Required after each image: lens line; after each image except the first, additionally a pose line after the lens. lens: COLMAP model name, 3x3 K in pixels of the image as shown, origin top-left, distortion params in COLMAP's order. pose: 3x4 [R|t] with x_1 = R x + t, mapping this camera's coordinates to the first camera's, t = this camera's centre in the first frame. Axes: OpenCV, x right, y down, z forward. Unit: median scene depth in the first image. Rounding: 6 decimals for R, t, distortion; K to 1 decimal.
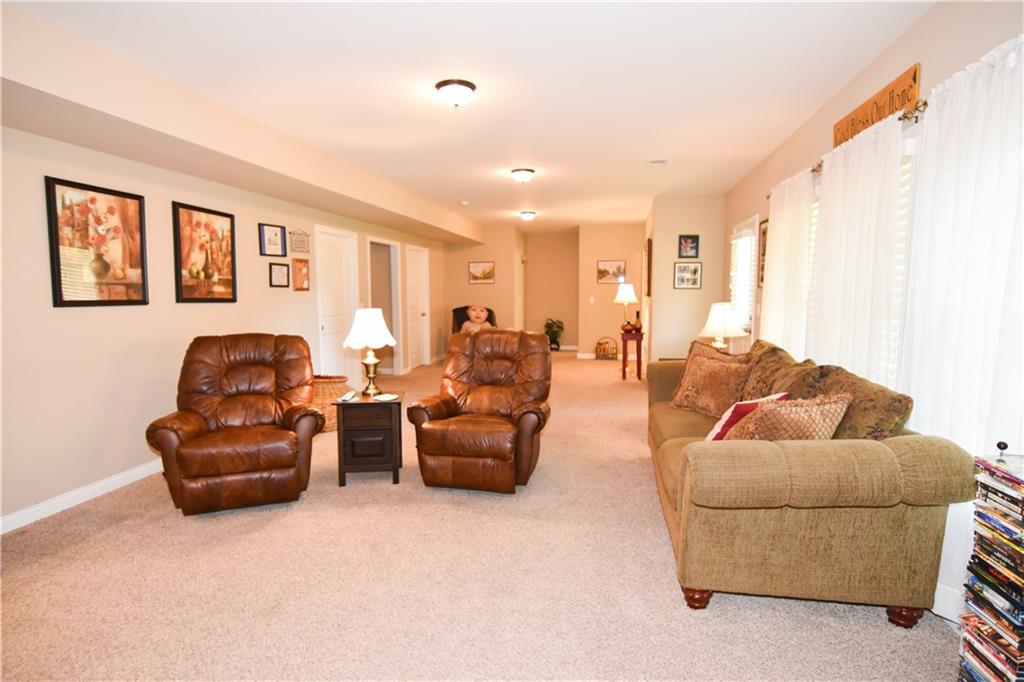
lens RADIAL K [[510.3, 0, 511.8], [0, 510.3, 338.2], [0, 0, 1]] dist [-0.024783, 0.002728]
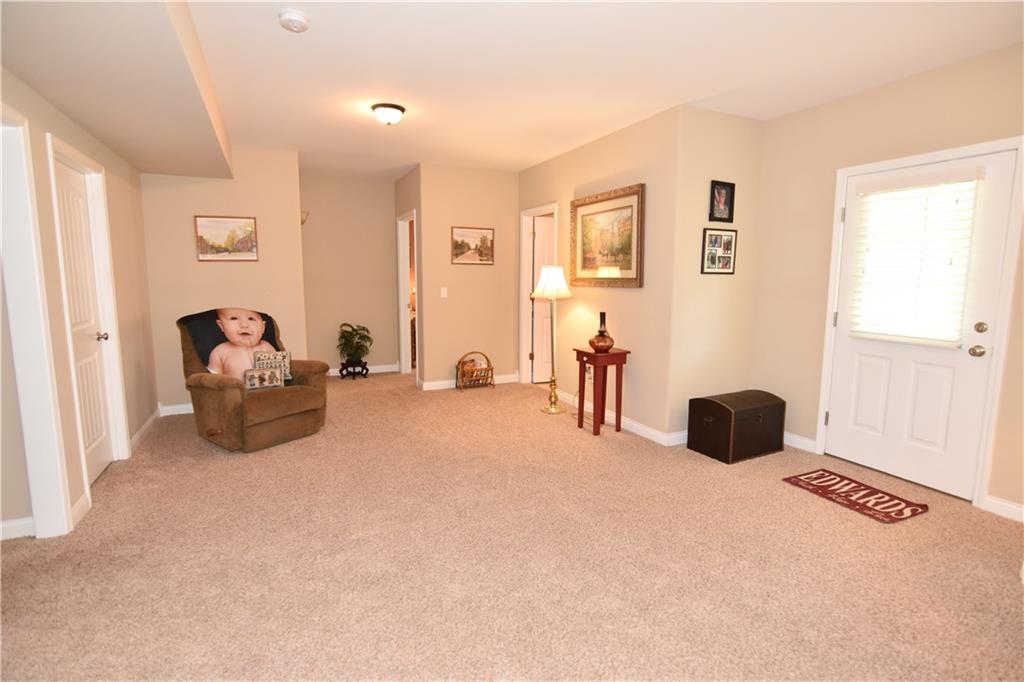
lens RADIAL K [[510.3, 0, 514.2], [0, 510.3, 336.7], [0, 0, 1]] dist [-0.024783, 0.002728]
pose [[0.792489, -0.068374, 0.606041, -0.208732], [0.052993, 0.997657, 0.043260, -0.062542], [-0.607579, -0.002167, 0.794256, 0.675578]]
